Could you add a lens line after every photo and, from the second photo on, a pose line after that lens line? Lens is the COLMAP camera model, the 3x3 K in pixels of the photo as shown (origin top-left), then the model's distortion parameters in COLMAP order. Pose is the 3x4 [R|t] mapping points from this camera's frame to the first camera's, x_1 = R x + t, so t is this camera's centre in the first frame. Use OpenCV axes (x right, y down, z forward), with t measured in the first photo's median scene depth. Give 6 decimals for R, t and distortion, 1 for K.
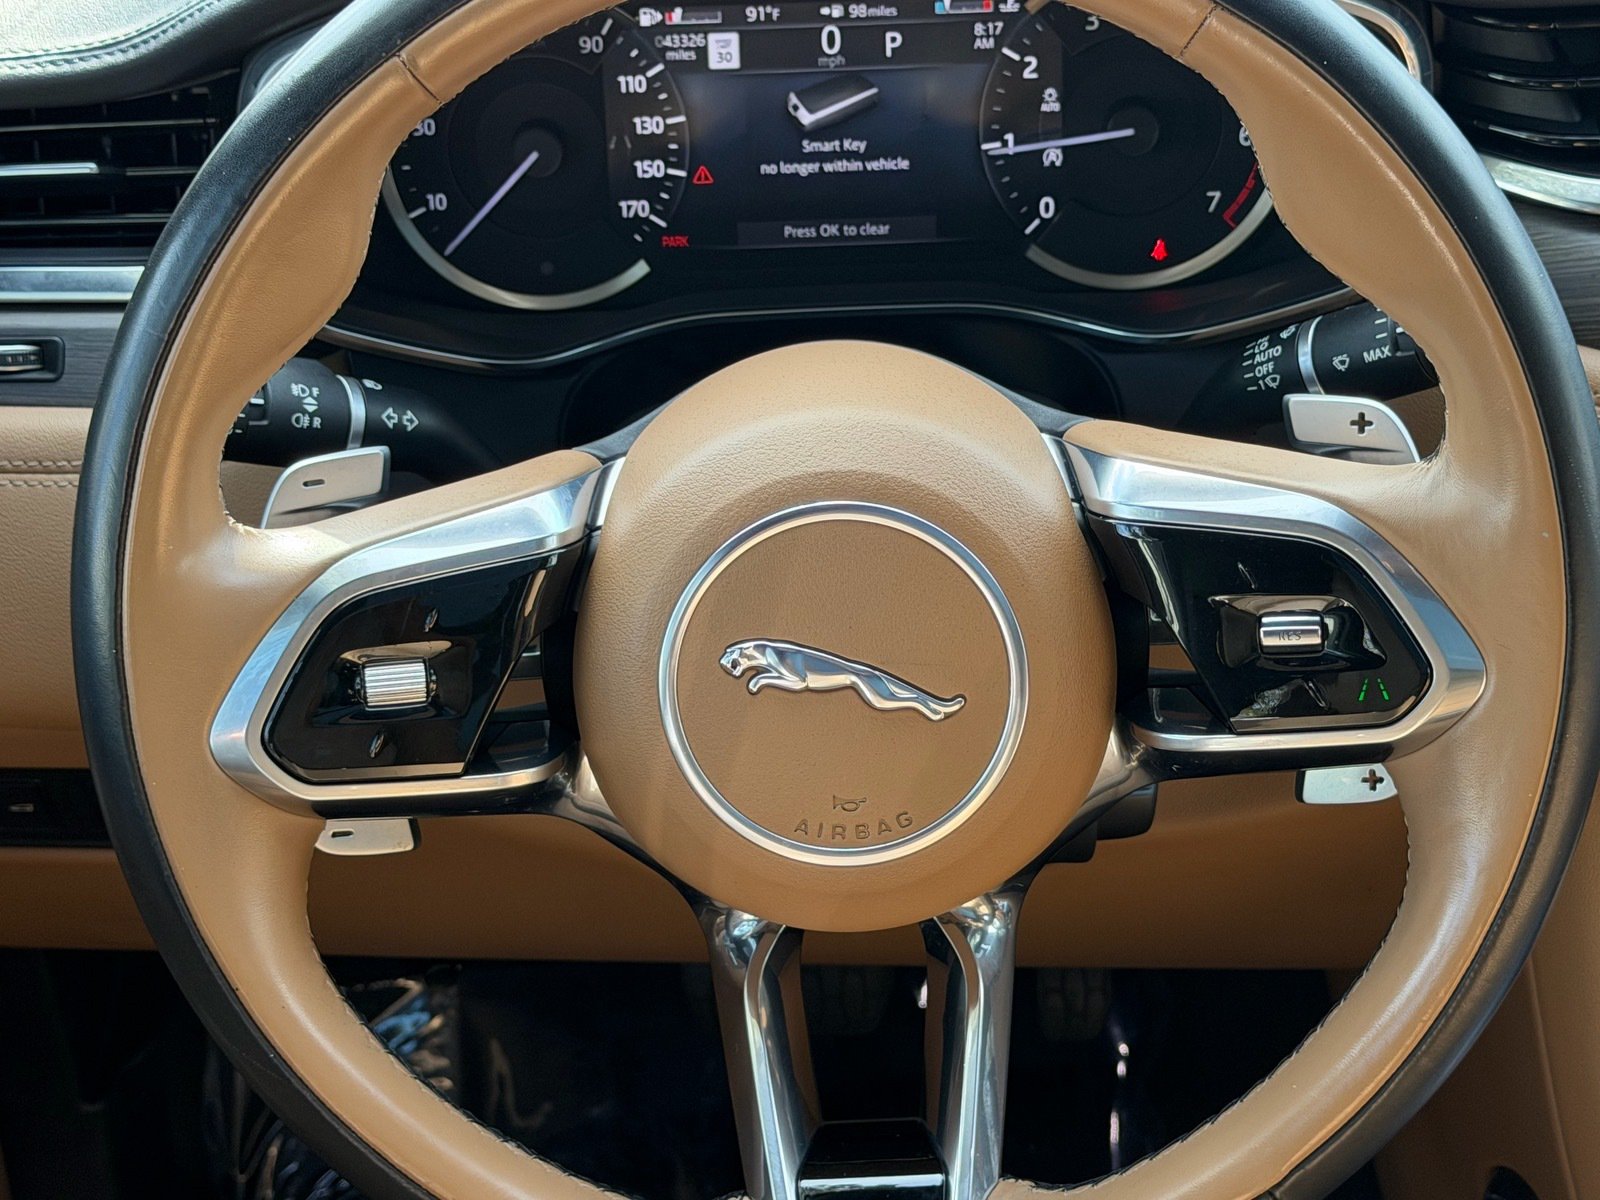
lens RADIAL K [[2984.1, 0, 798.6], [0, 2984.1, 599.9], [0, 0, 1]] dist [0.035811, 0.000000]
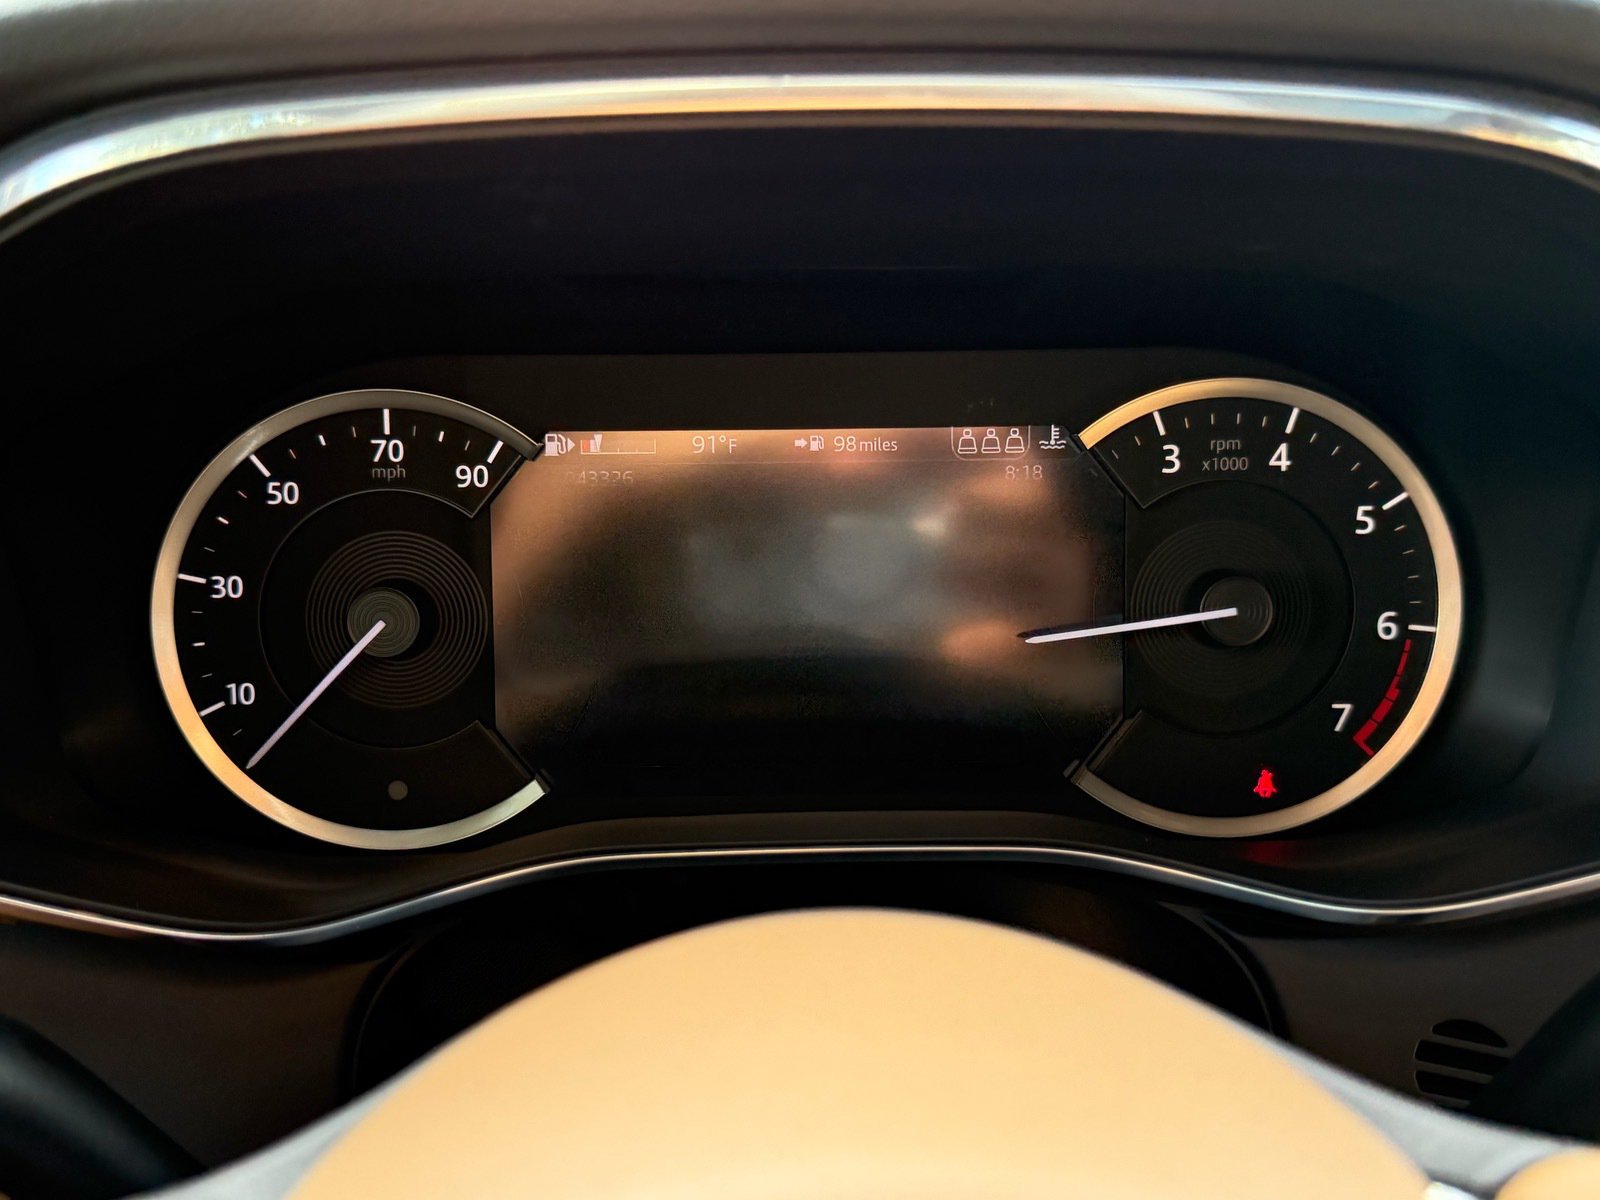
lens RADIAL K [[1592.7, 0, 793.6], [0, 1592.7, 600.9], [0, 0, 1]] dist [0.078900, 0.000000]
pose [[0.999271, 0.025027, 0.028844, -0.003003], [-0.016440, 0.963670, -0.266591, -0.056249], [-0.034468, 0.265922, 0.963378, 0.632926]]
